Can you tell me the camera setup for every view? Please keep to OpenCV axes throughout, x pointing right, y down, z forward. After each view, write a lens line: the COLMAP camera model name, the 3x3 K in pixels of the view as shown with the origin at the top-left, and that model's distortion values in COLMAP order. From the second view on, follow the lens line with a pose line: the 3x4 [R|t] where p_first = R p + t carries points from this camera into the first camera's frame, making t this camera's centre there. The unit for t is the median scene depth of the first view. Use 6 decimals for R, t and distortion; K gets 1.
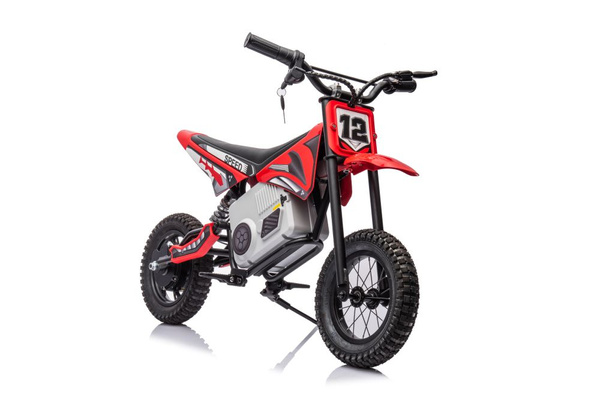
lens RADIAL K [[1136.8, 0, 300.0], [0, 1136.8, 200.0], [0, 0, 1]] dist [0.003580, 0.010715]
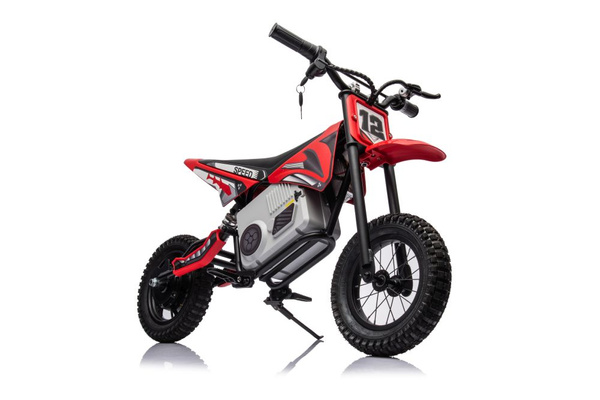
lens RADIAL K [[801.2, 0, 300.0], [0, 801.2, 200.0], [0, 0, 1]] dist [0.011153, 0.011980]
pose [[0.995385, 0.049489, 0.082215, -0.070861], [-0.031694, 0.978224, -0.205117, 0.149421], [-0.090576, 0.201565, 0.975278, 0.318952]]
